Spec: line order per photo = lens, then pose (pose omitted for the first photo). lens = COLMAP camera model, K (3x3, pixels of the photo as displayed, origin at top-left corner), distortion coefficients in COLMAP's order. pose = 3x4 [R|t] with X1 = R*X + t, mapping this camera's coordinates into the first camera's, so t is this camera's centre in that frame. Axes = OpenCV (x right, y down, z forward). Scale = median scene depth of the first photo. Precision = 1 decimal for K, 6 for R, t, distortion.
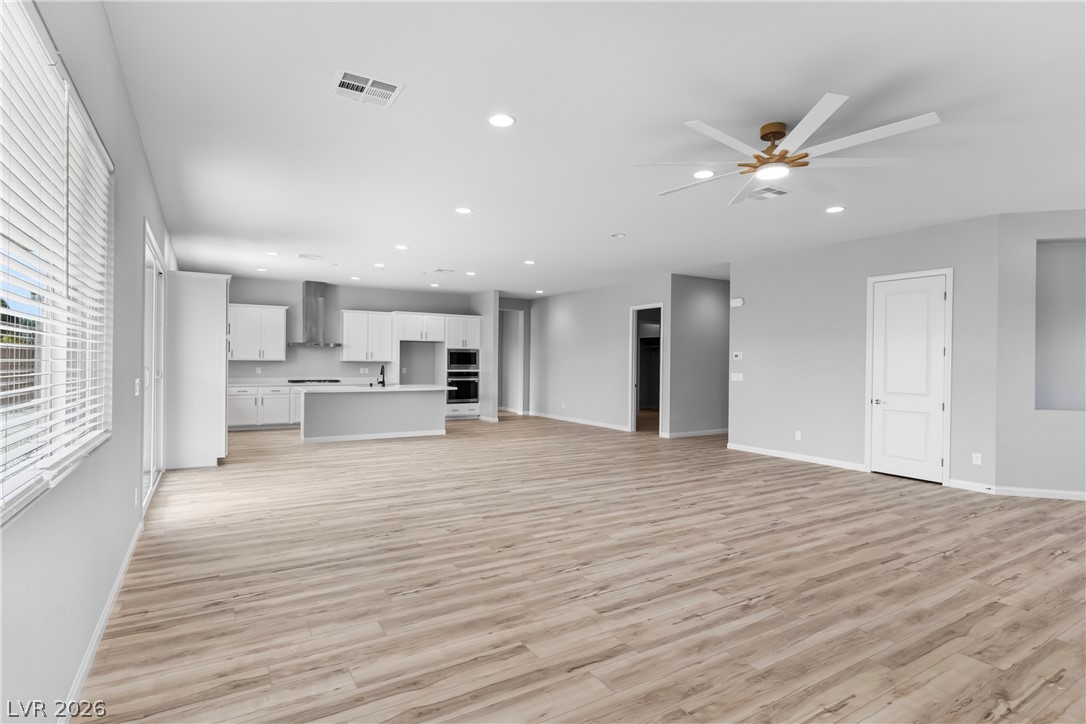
lens RADIAL K [[525.5, 0, 550.1], [0, 525.5, 362.2], [0, 0, 1]] dist [0.010084, -0.004648]
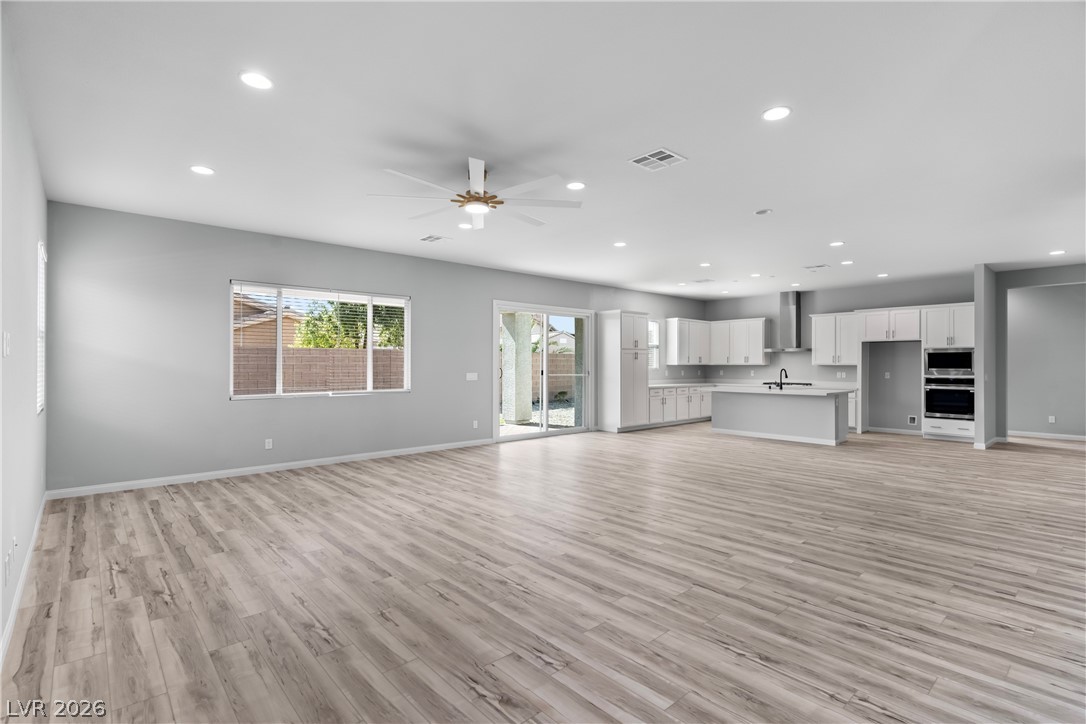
lens RADIAL K [[525.5, 0, 551.4], [0, 525.5, 363.4], [0, 0, 1]] dist [0.010084, -0.004648]
pose [[0.190040, -0.009761, -0.981728, 1.635525], [0.007232, 0.999937, -0.008542, 0.000261], [0.981750, -0.005476, 0.190099, 0.898784]]
